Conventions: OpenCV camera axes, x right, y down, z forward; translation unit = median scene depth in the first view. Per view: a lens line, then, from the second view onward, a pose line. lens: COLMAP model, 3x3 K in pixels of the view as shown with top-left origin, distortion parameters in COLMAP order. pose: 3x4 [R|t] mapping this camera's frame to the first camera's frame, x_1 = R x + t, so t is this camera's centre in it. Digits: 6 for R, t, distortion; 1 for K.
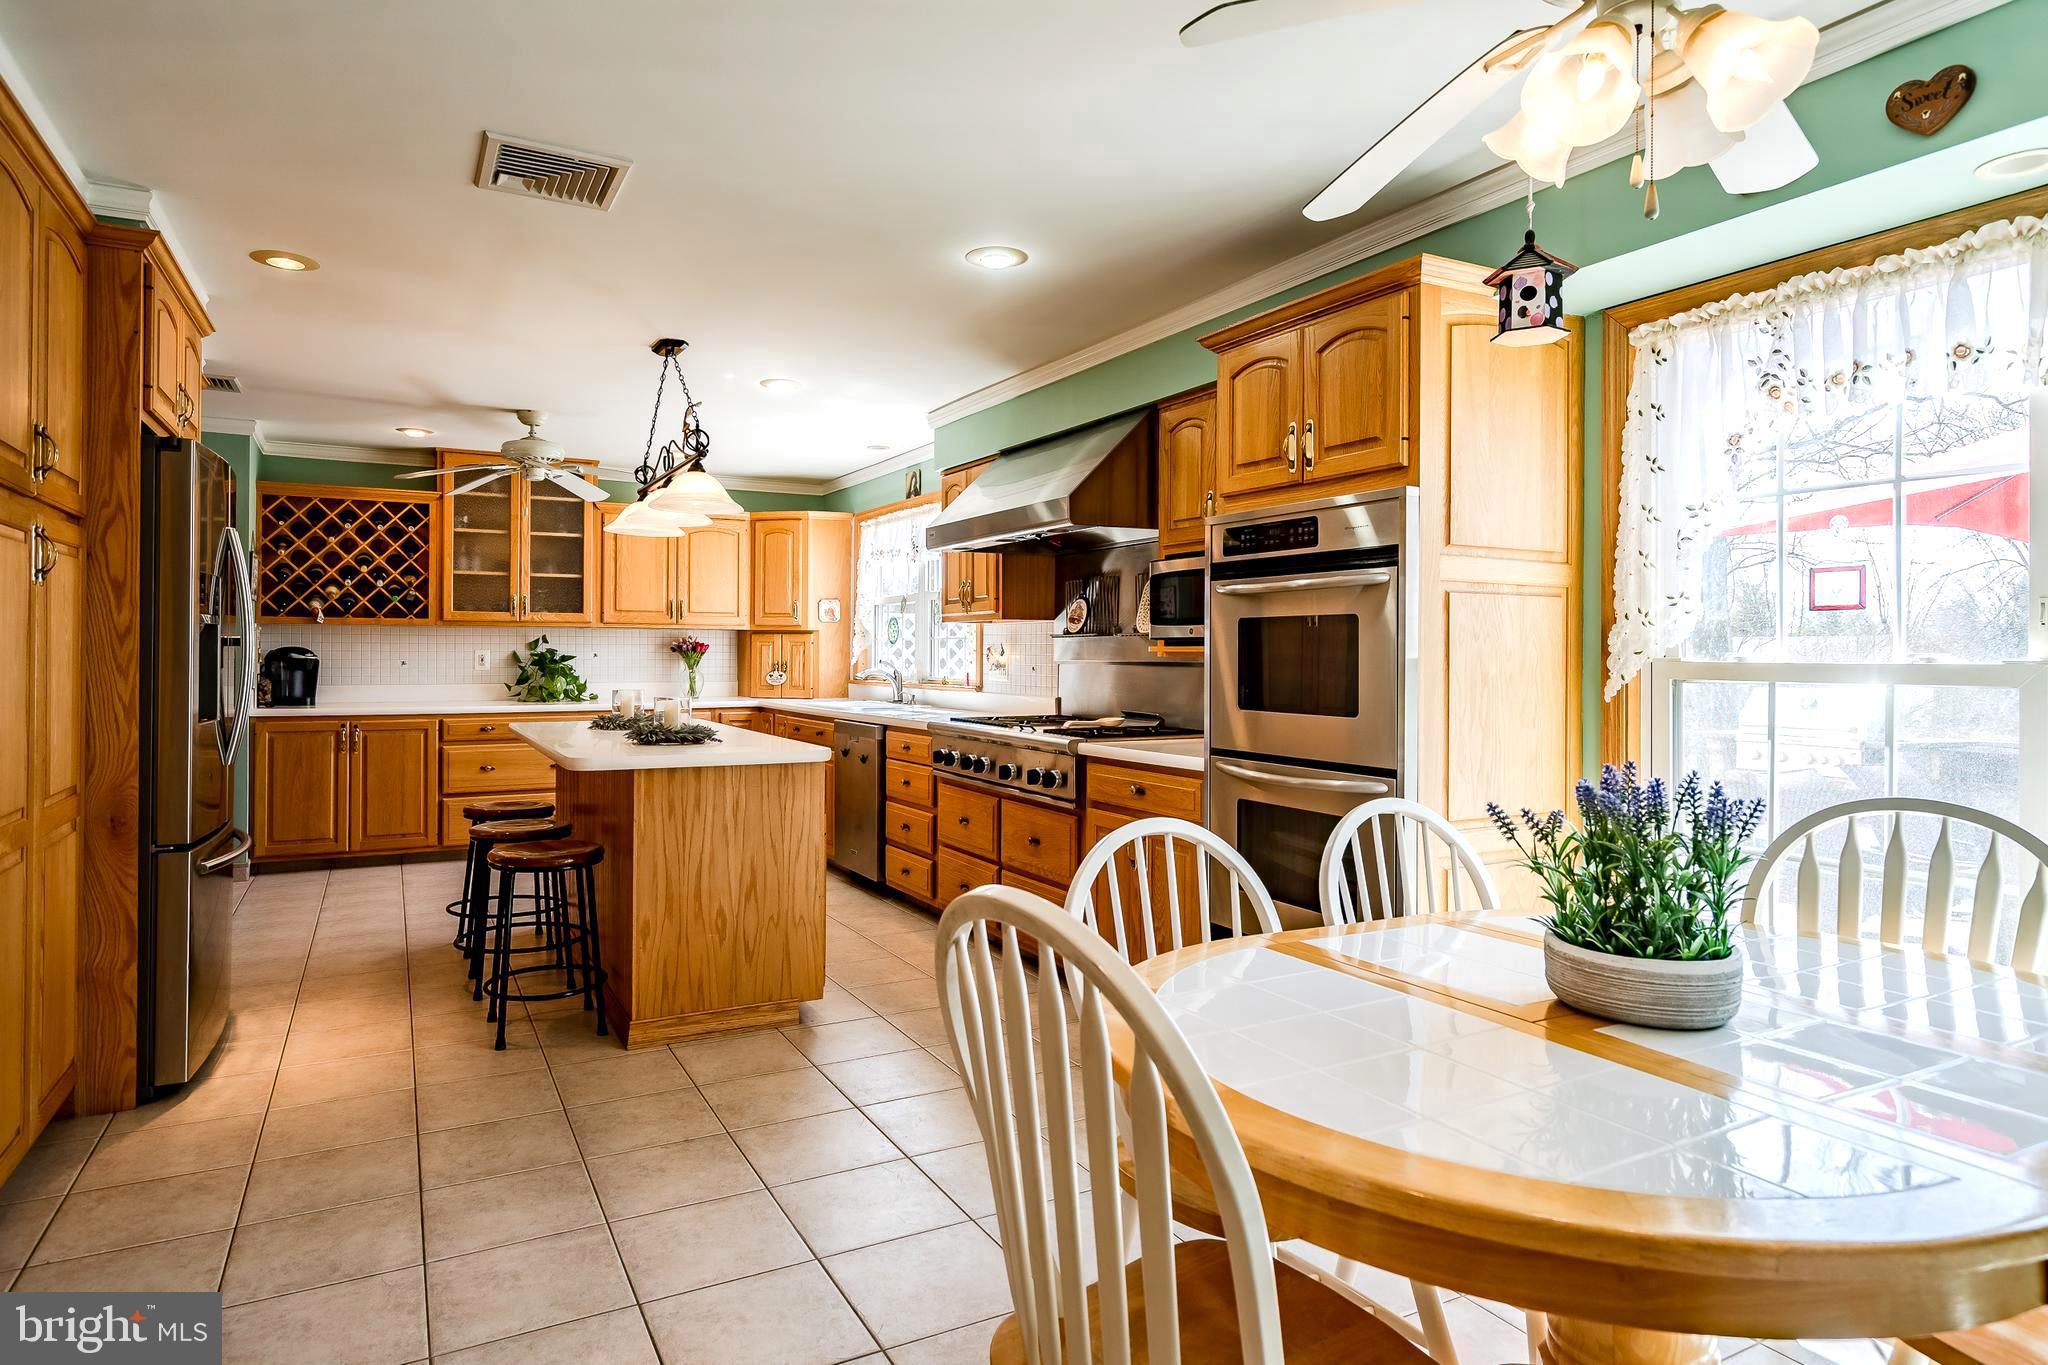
lens RADIAL K [[1151.4, 0, 1017.7], [0, 1151.4, 655.1], [0, 0, 1]] dist [0.002801, 0.001619]
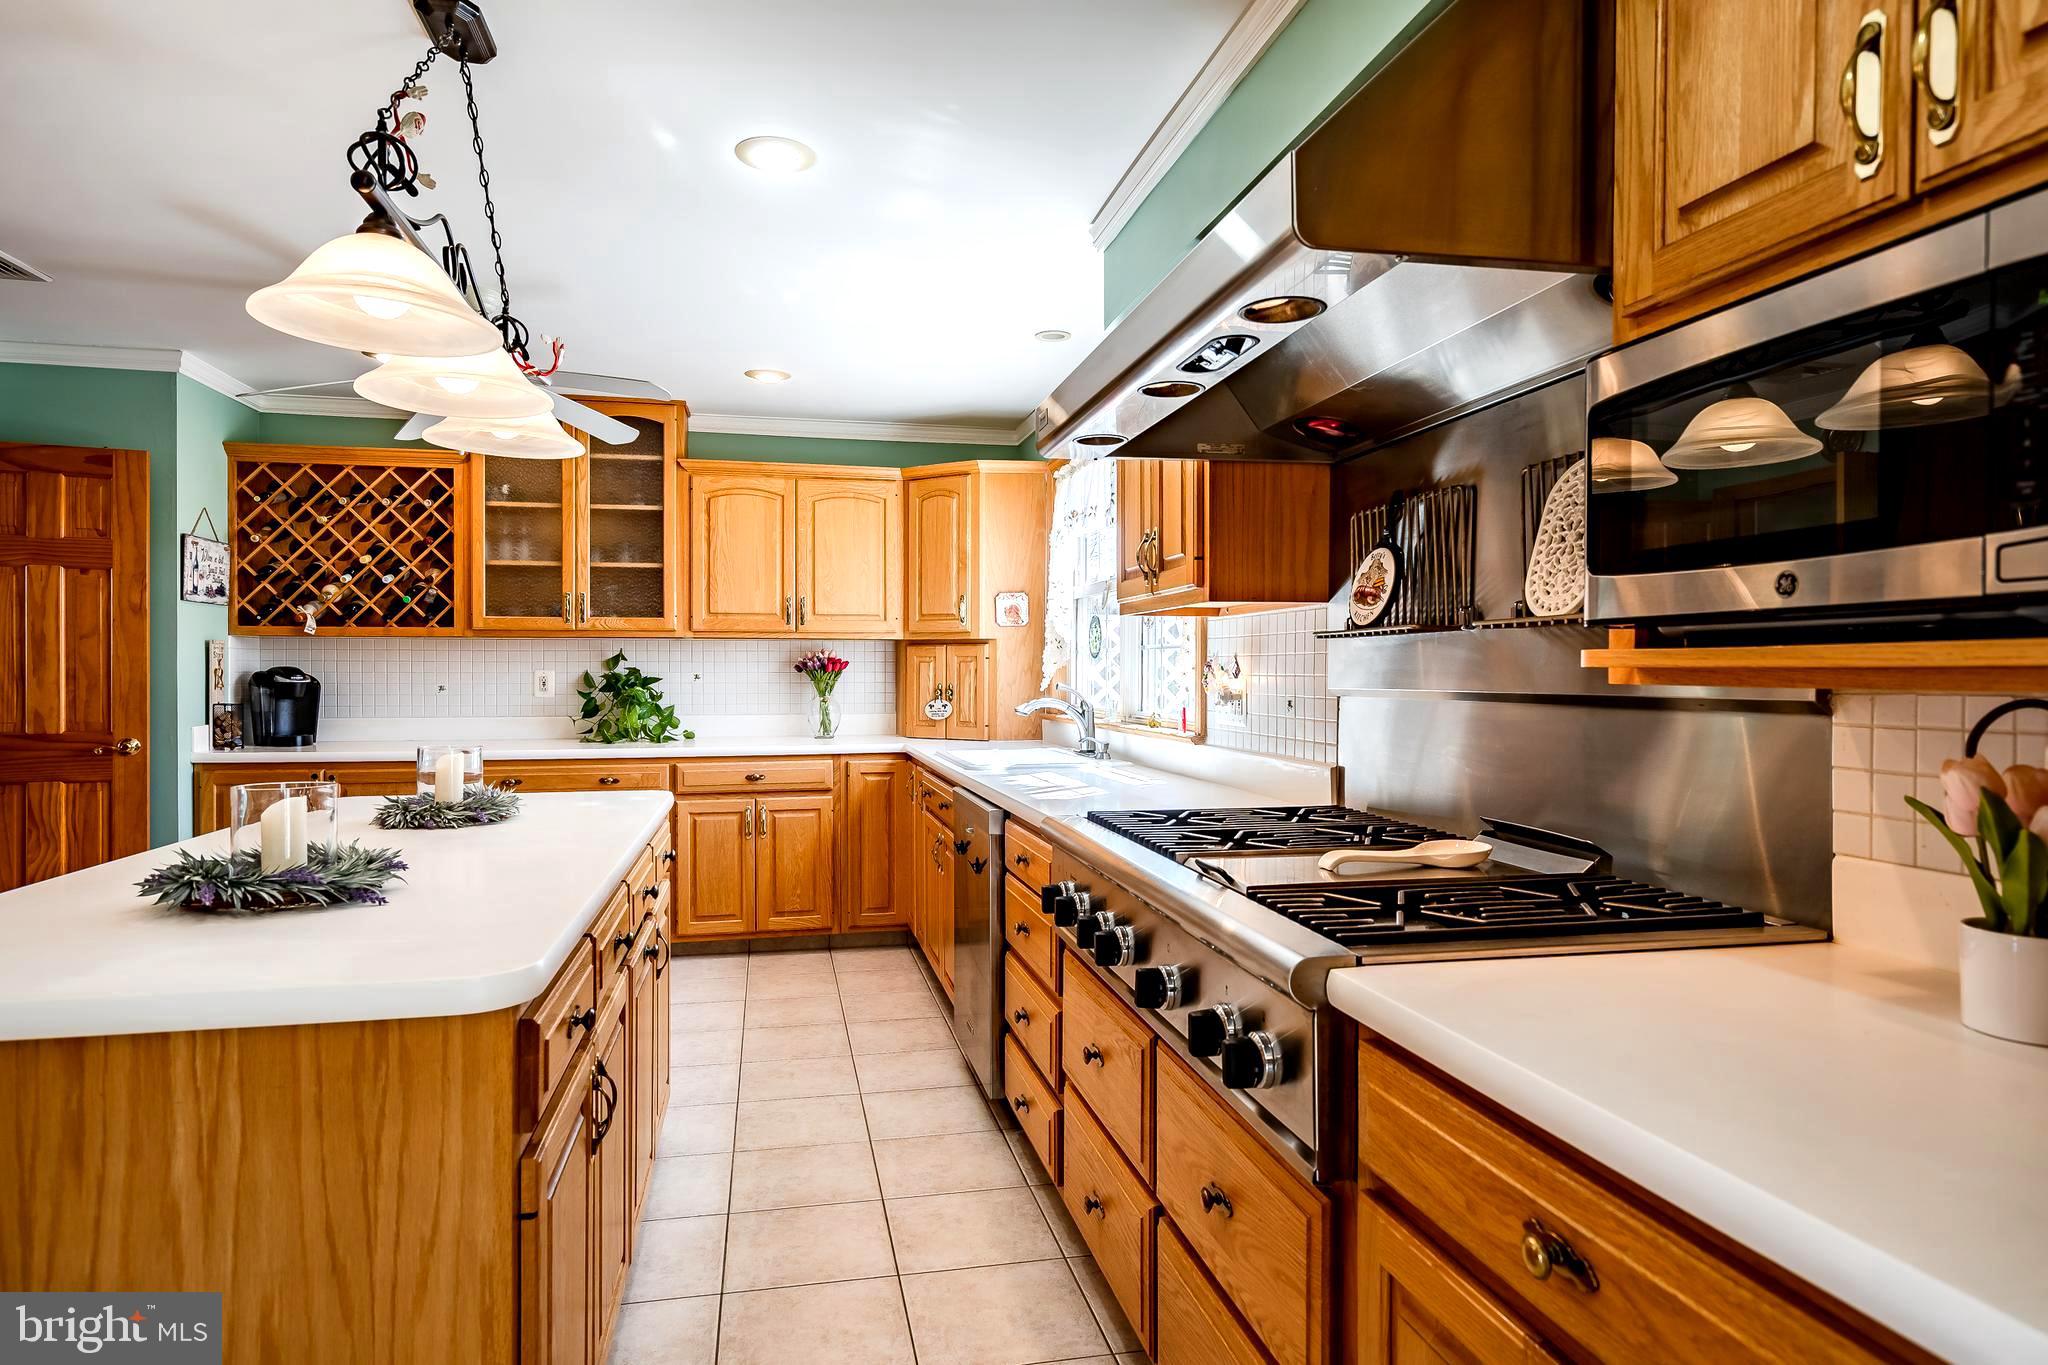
lens RADIAL K [[1119.6, 0, 1024.0], [0, 1119.6, 682.5], [0, 0, 1]] dist [0.014641, 0.000333]
pose [[0.955623, -0.000473, -0.294593, 0.039108], [0.002832, 0.999967, 0.007583, -0.001205], [0.294579, -0.008080, 0.955593, 0.429869]]
